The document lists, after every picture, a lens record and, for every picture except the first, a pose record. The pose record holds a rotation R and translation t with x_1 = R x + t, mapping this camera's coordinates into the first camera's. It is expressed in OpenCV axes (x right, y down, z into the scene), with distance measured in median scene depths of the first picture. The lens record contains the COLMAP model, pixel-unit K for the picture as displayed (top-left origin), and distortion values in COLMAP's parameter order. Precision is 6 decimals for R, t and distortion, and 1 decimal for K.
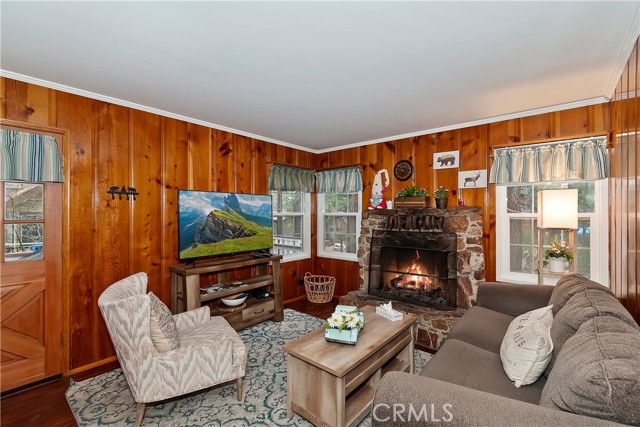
lens RADIAL K [[282.7, 0, 320.0], [0, 282.7, 213.5], [0, 0, 1]] dist [0.001274, 0.000063]
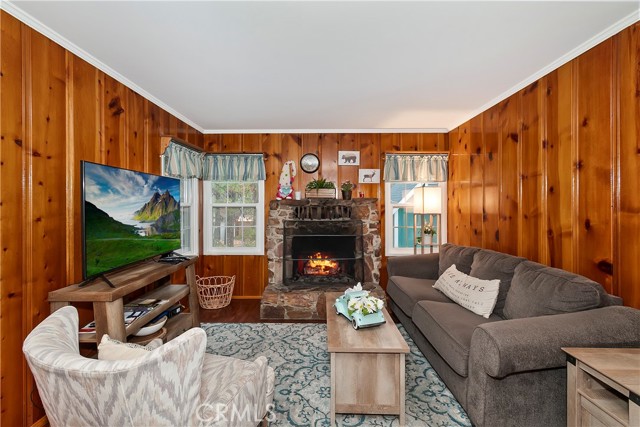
lens RADIAL K [[285.8, 0, 316.9], [0, 285.8, 208.2], [0, 0, 1]] dist [0.004138, -0.008549]
pose [[0.770911, -0.005500, 0.636920, -0.408236], [0.002312, 0.999980, 0.005837, 0.010246], [-0.636939, -0.003028, 0.770908, 0.177888]]
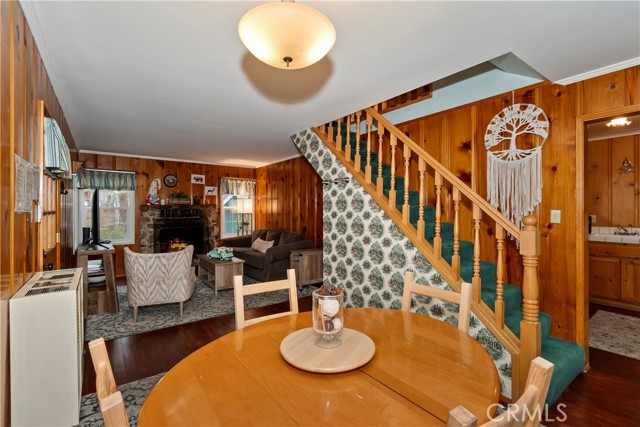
lens RADIAL K [[285.8, 0, 316.9], [0, 285.8, 208.2], [0, 0, 1]] dist [0.004138, -0.008549]
pose [[0.220069, 0.002617, 0.975481, -1.219777], [0.002824, 0.999991, -0.003320, 0.010918], [-0.975480, 0.003485, 0.220059, -0.174771]]
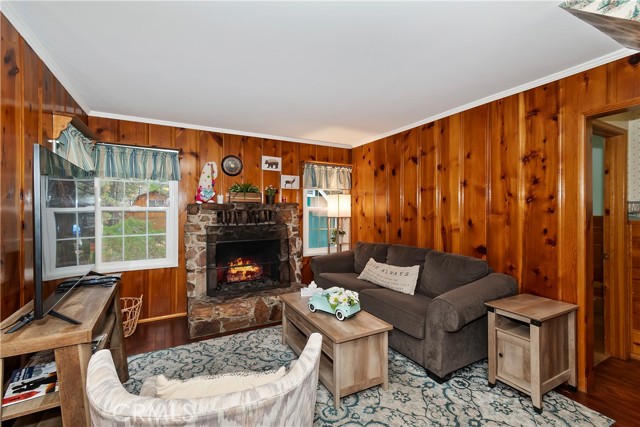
lens RADIAL K [[282.0, 0, 320.4], [0, 282.0, 210.8], [0, 0, 1]] dist [0.002337, 0.000071]
pose [[0.358464, -0.002016, 0.933542, -0.591668], [0.001520, 0.999998, 0.001576, 0.008687], [-0.933542, 0.000854, 0.358466, 0.384974]]
